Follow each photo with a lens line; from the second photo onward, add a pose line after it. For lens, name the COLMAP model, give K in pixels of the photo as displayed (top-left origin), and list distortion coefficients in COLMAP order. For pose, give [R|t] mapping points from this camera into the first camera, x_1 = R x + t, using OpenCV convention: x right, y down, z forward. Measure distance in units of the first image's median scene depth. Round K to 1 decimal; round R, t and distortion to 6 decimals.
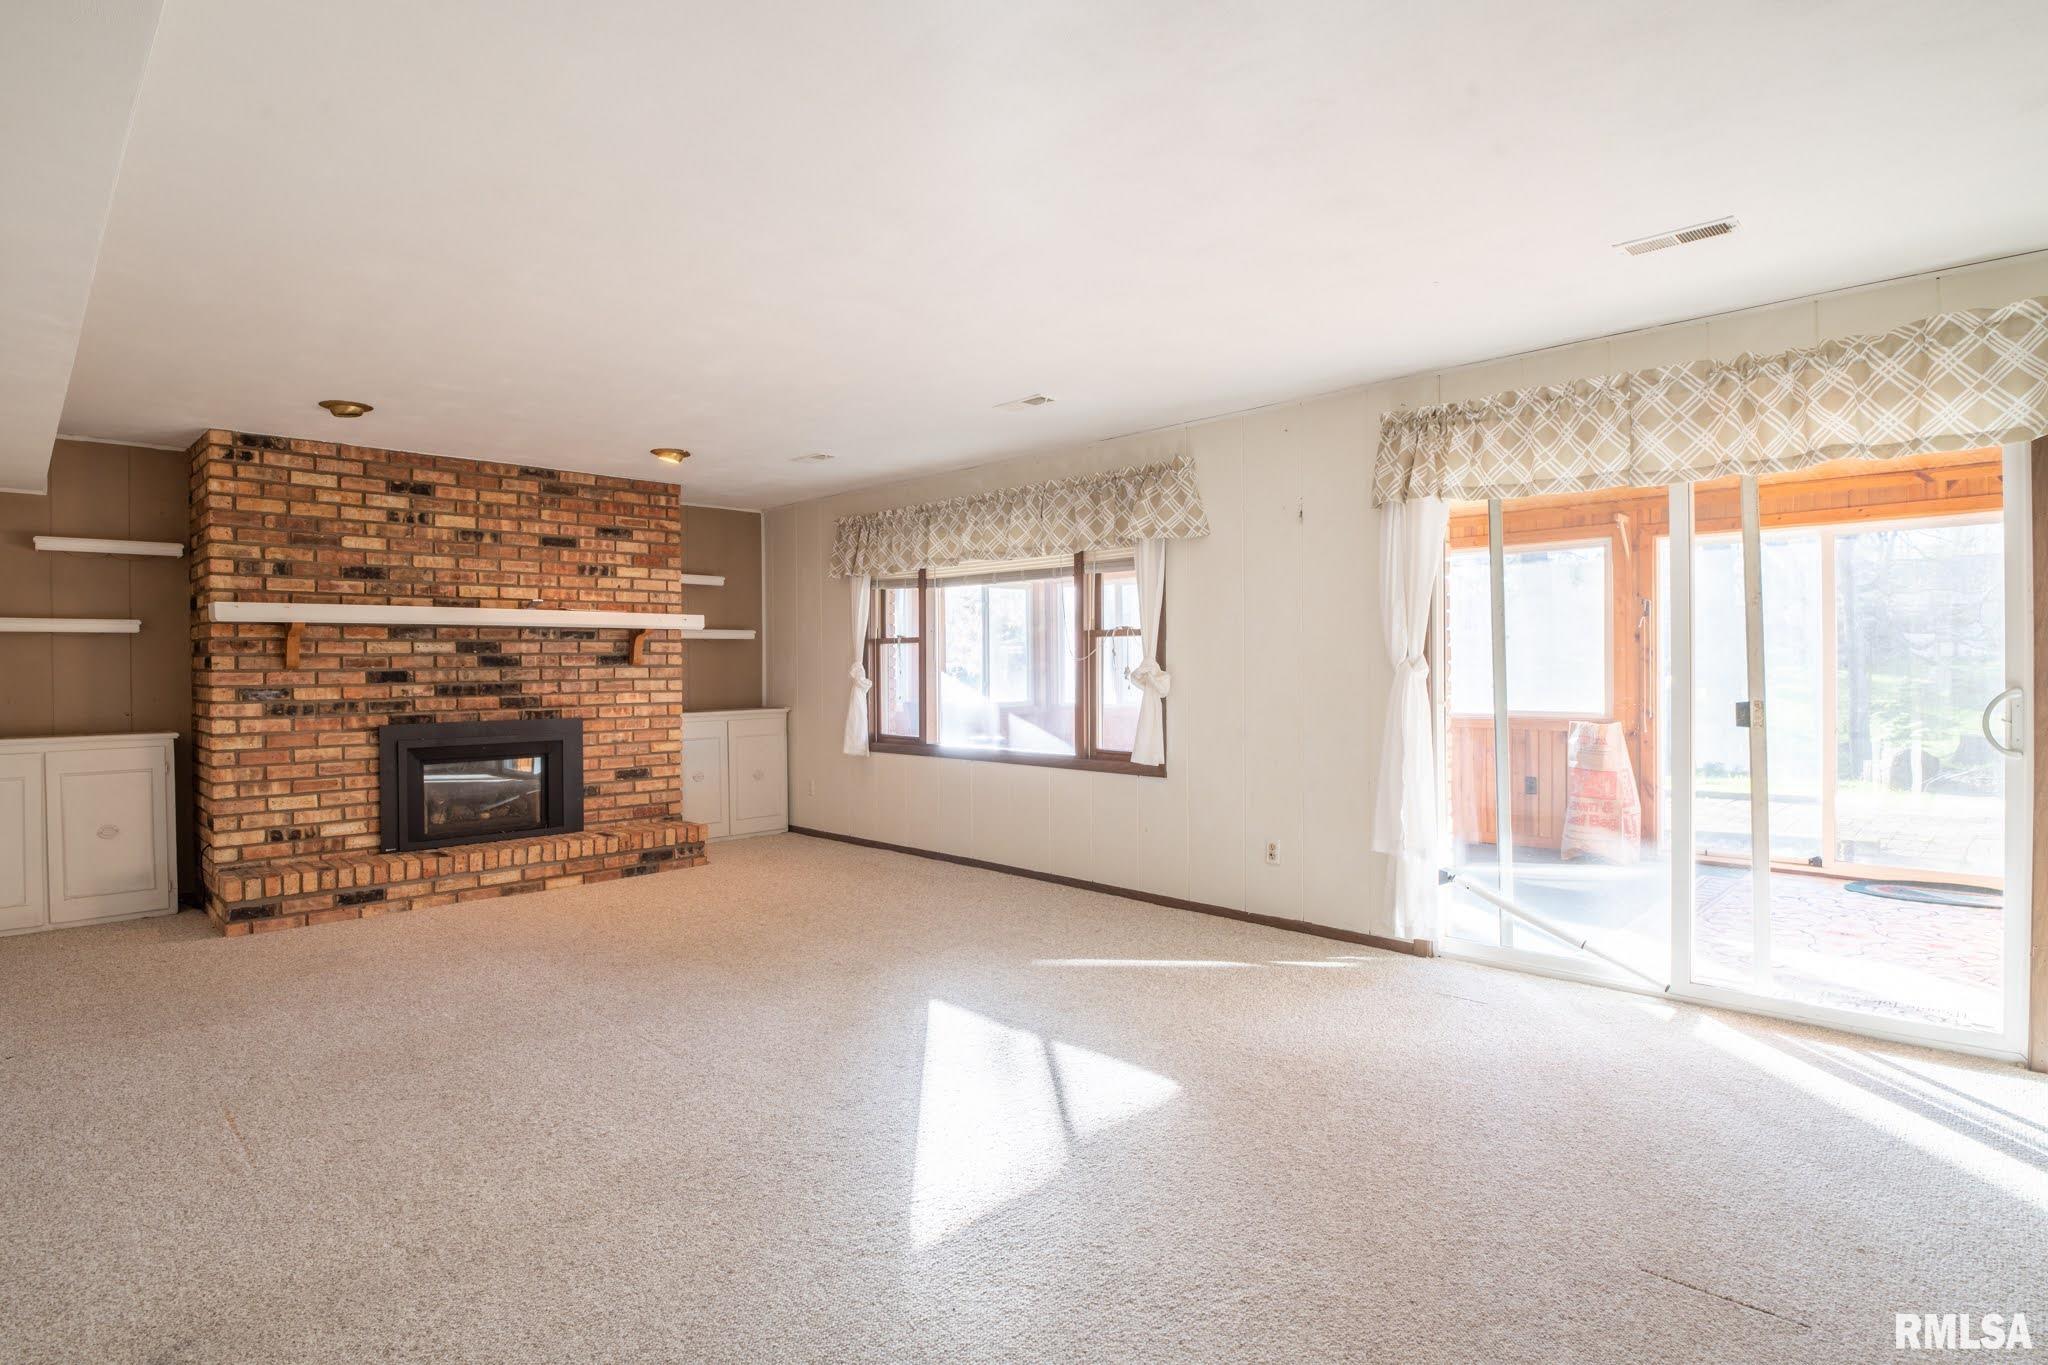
lens RADIAL K [[1014.3, 0, 979.8], [0, 1014.3, 669.9], [0, 0, 1]] dist [-0.024718, -0.002481]
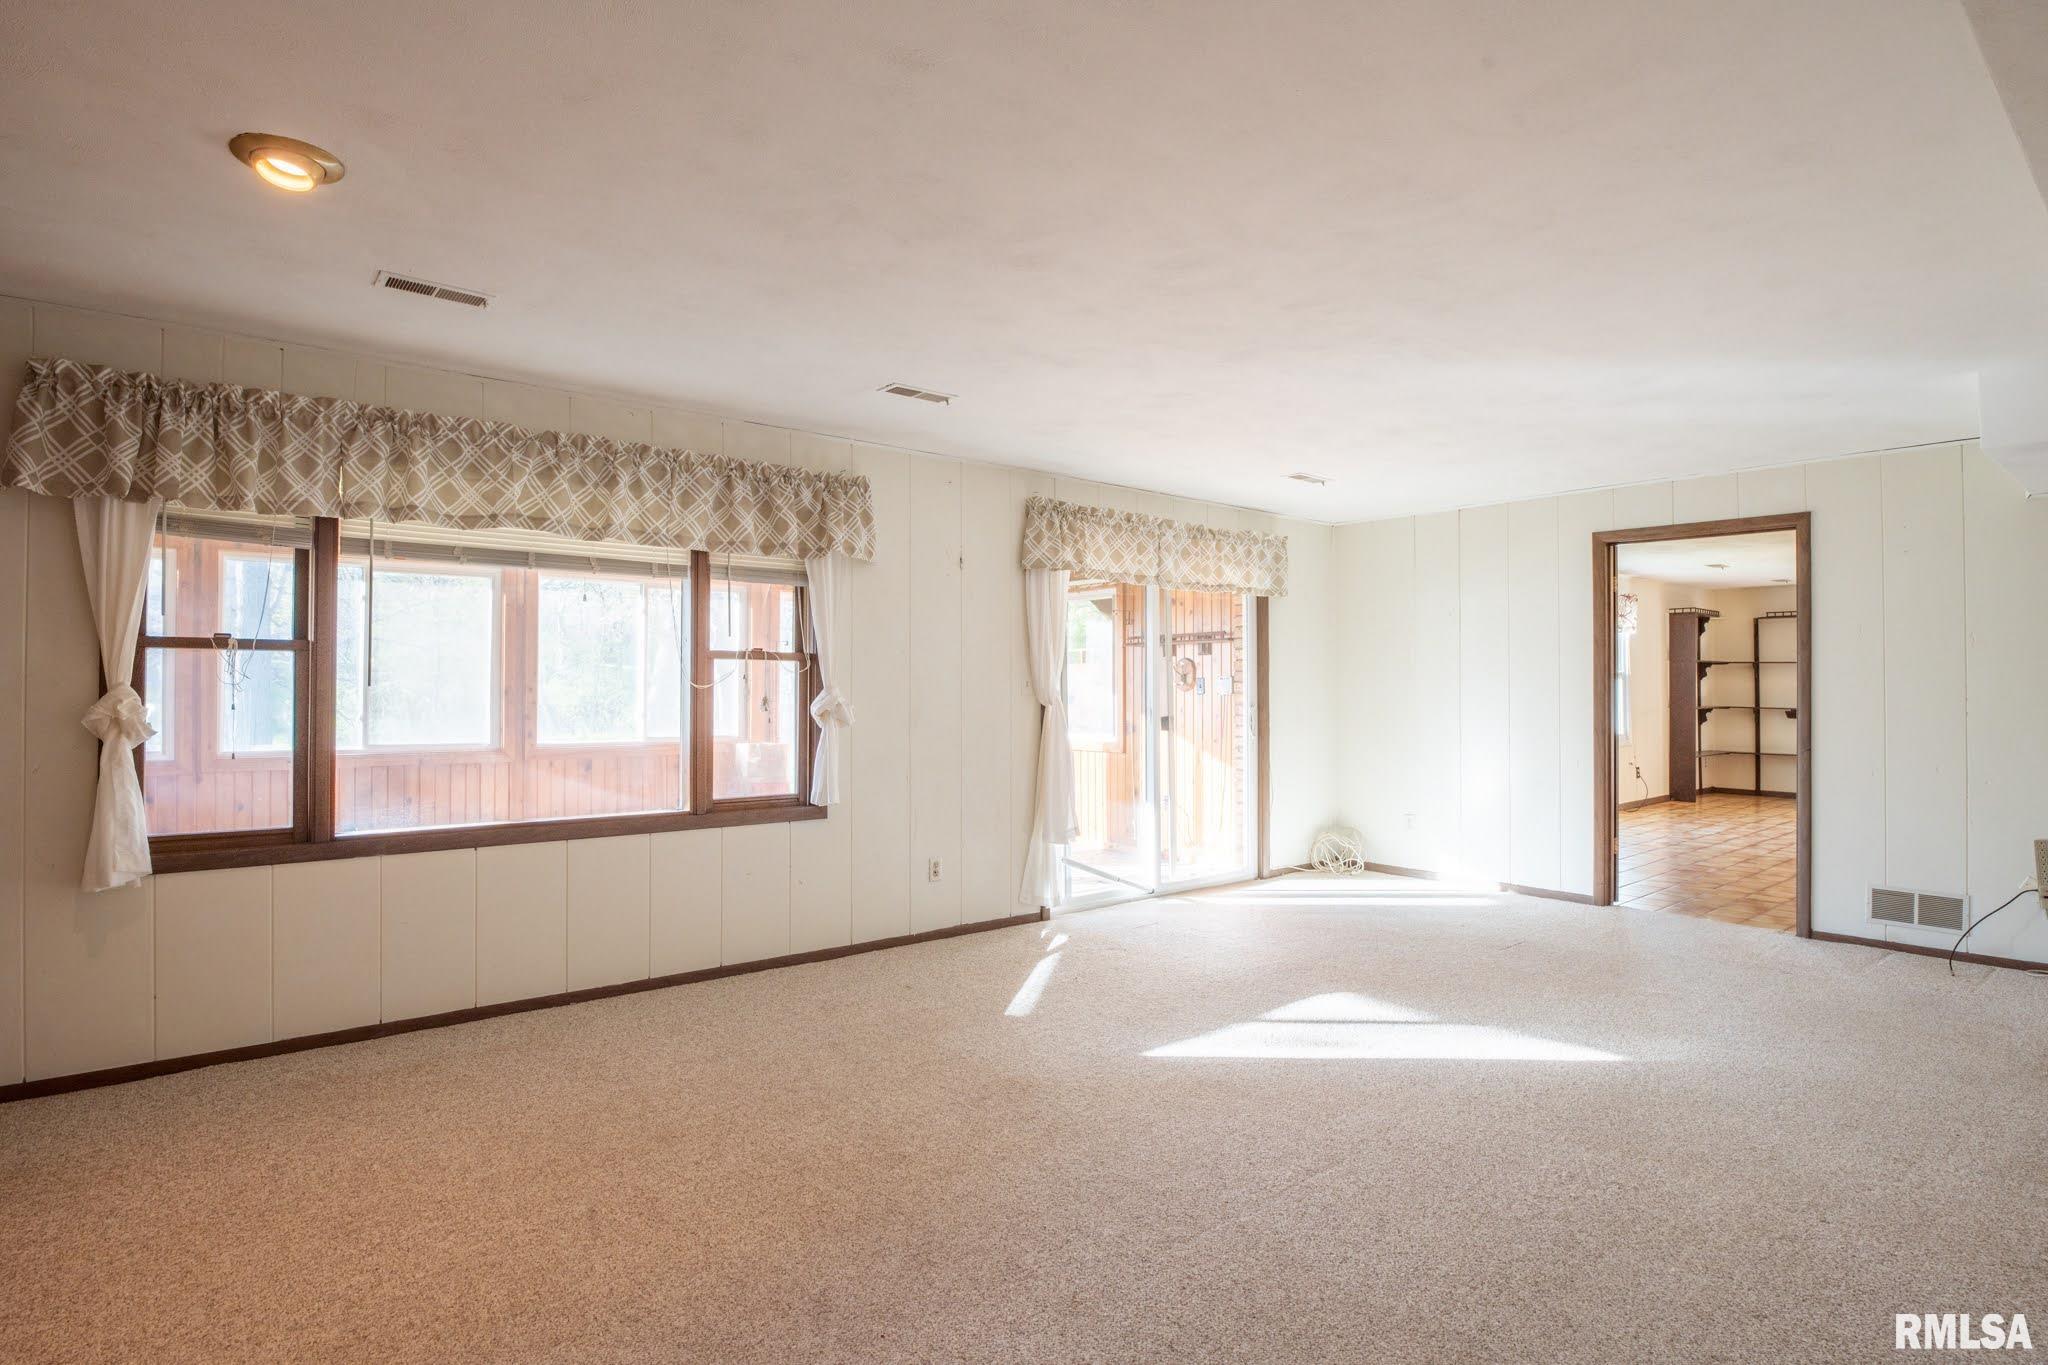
lens RADIAL K [[1014.3, 0, 1038.8], [0, 1014.3, 677.1], [0, 0, 1]] dist [-0.024718, -0.002481]
pose [[0.090715, 0.017676, 0.995720, -0.654866], [0.001629, 0.999838, -0.017898, -0.003775], [-0.995876, 0.003245, 0.090672, 0.671253]]
